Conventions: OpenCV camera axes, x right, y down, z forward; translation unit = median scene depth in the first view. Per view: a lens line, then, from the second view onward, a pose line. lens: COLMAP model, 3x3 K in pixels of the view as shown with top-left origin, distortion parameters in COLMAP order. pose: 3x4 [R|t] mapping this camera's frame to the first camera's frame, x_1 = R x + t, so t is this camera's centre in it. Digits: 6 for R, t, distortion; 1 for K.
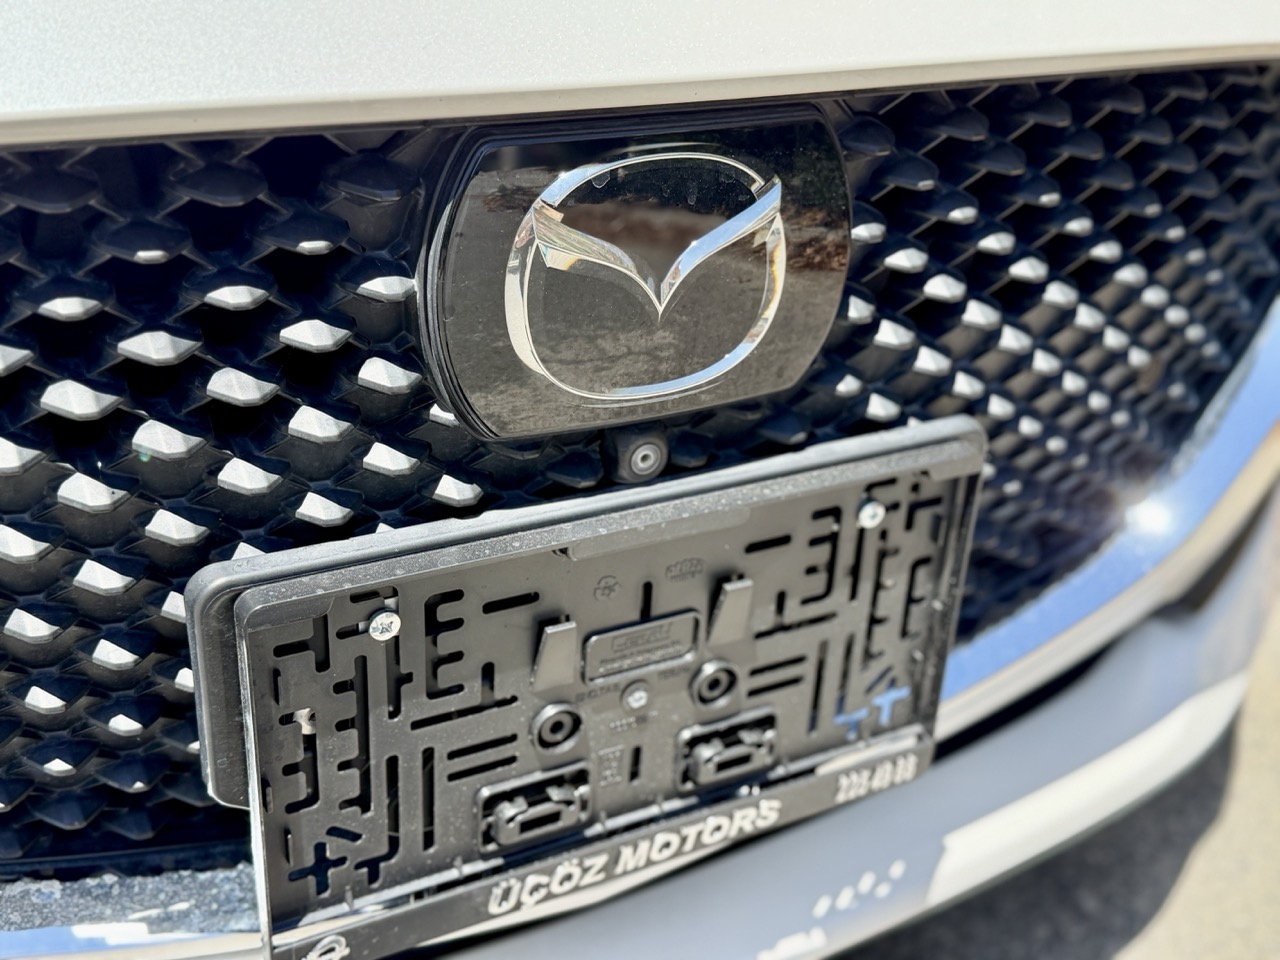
lens RADIAL K [[1421.2, 0, 640.0], [0, 1421.2, 480.0], [0, 0, 1]] dist [-0.000093, -0.000062]
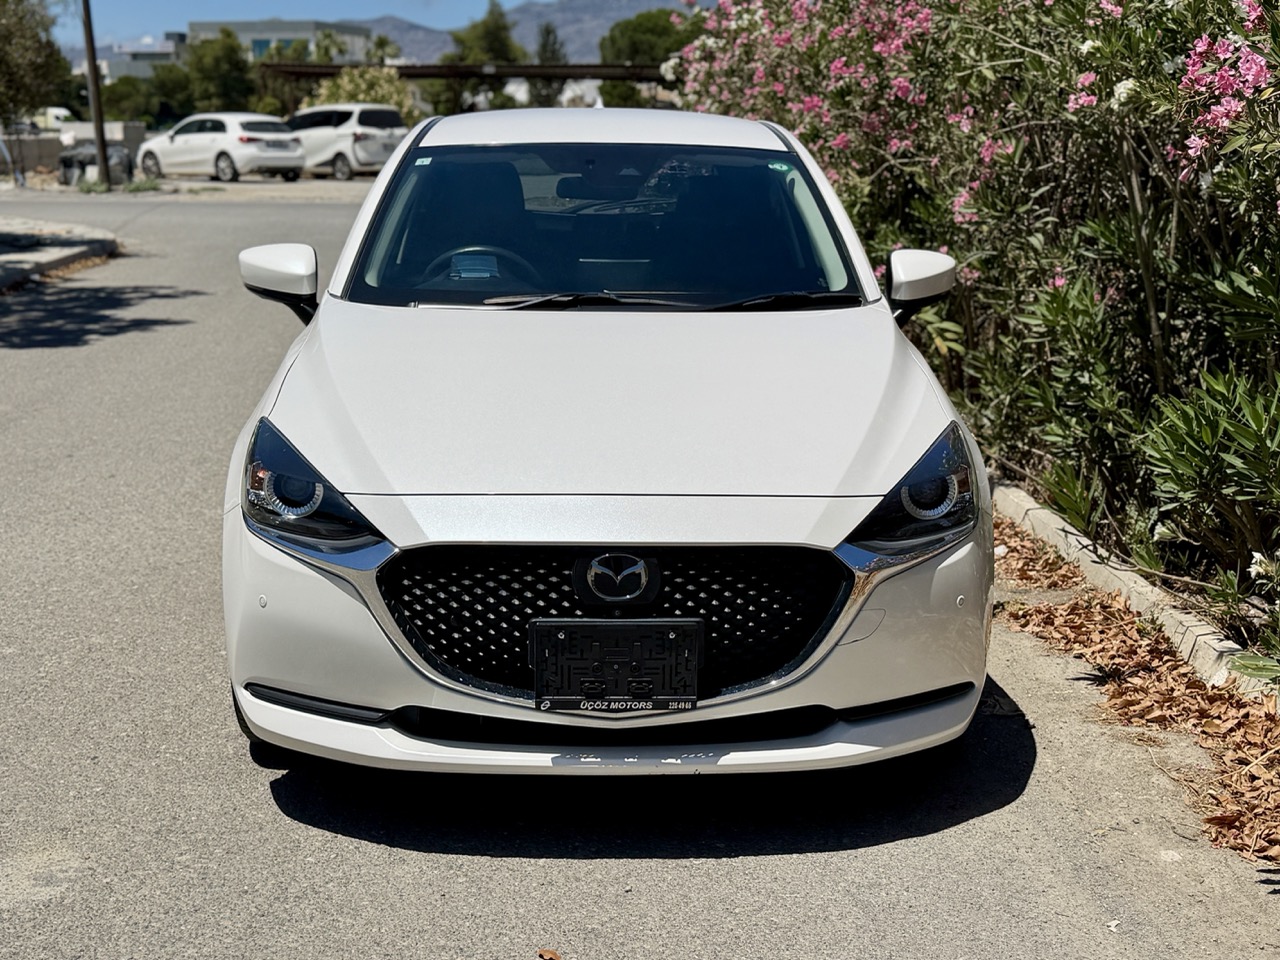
lens RADIAL K [[1762.8, 0, 640.0], [0, 1762.8, 480.0], [0, 0, 1]] dist [0.153069, 0.005141]
pose [[0.891900, 0.046480, -0.449838, 2.996831], [-0.175881, 0.952045, -0.250351, 1.138078], [0.416630, 0.302406, 0.857304, -4.681631]]
